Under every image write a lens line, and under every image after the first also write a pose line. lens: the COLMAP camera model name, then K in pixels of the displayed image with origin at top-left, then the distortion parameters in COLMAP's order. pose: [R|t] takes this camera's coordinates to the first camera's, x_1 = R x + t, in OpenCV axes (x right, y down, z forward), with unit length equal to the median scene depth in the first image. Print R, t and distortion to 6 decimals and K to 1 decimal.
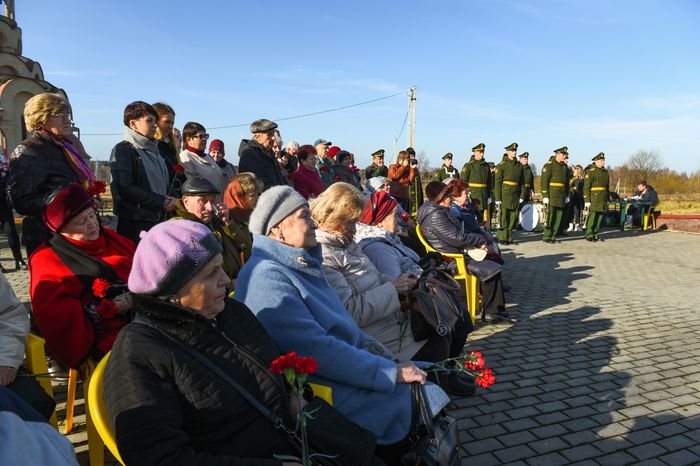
lens RADIAL K [[489.6, 0, 350.0], [0, 489.6, 233.0], [0, 0, 1]] dist [-0.036726, -0.002531]
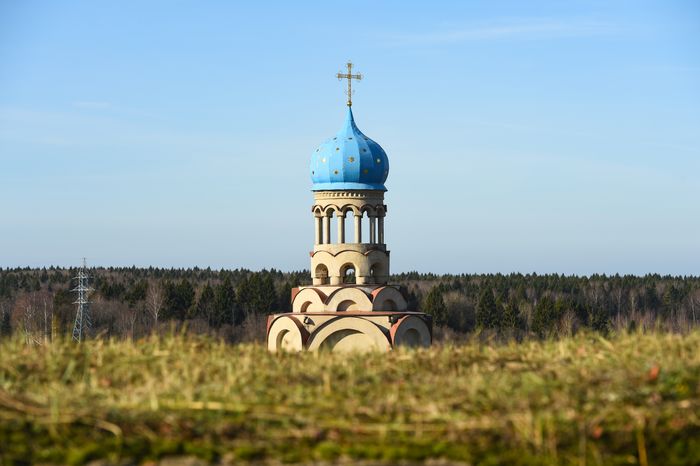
lens RADIAL K [[2360.3, 0, 350.0], [0, 2360.3, 233.0], [0, 0, 1]] dist [0.196465, 0.527292]
pose [[0.942823, -0.035441, -0.331404, 0.766858], [-0.012633, 0.989816, -0.141793, 0.183783], [0.333054, 0.137872, 0.932773, -3.409374]]
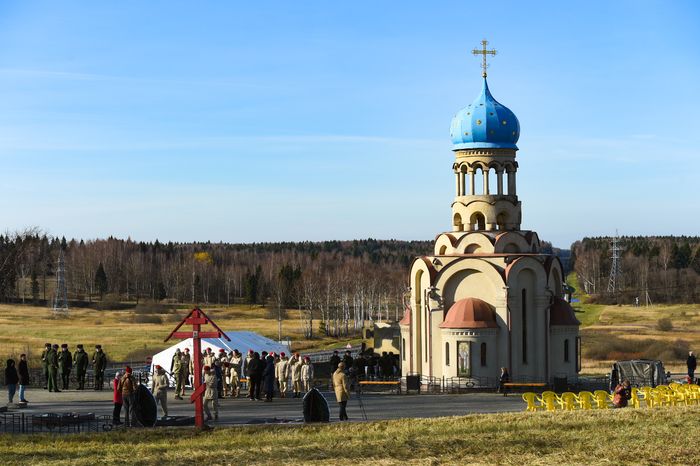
lens RADIAL K [[1441.7, 0, 350.0], [0, 1441.7, 233.0], [0, 0, 1]] dist [-0.050540, 0.110186]
pose [[0.787550, -0.042299, -0.614797, 1.010791], [-0.041918, 0.991654, -0.121924, 0.042398], [0.614823, 0.121792, 0.779204, -1.783914]]
